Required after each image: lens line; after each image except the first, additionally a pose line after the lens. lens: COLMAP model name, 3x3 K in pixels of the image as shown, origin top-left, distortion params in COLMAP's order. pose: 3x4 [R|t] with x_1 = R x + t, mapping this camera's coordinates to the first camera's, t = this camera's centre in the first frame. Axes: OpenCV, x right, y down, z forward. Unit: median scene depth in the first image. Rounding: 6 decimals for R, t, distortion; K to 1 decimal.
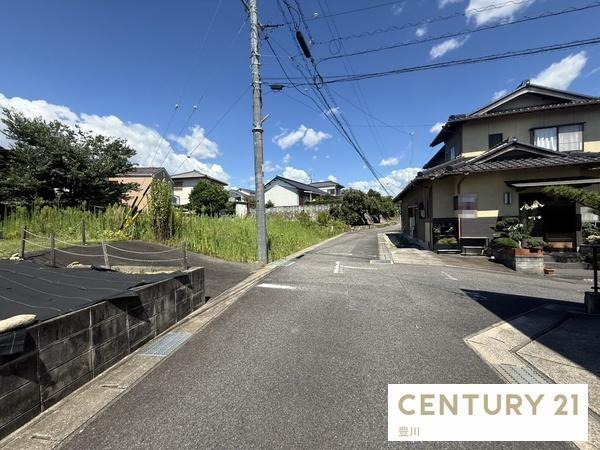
lens RADIAL K [[281.7, 0, 300.0], [0, 281.7, 225.0], [0, 0, 1]] dist [0.000661, -0.000082]
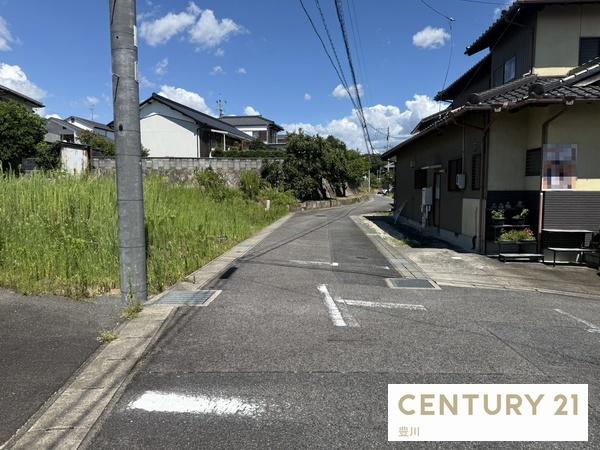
lens RADIAL K [[421.8, 0, 293.9], [0, 421.8, 222.4], [0, 0, 1]] dist [0.086489, -0.104042]
pose [[0.965721, 0.011424, 0.259329, -0.041610], [-0.027211, 0.997982, 0.057367, -0.001117], [-0.258150, -0.062457, 0.964084, 0.224451]]
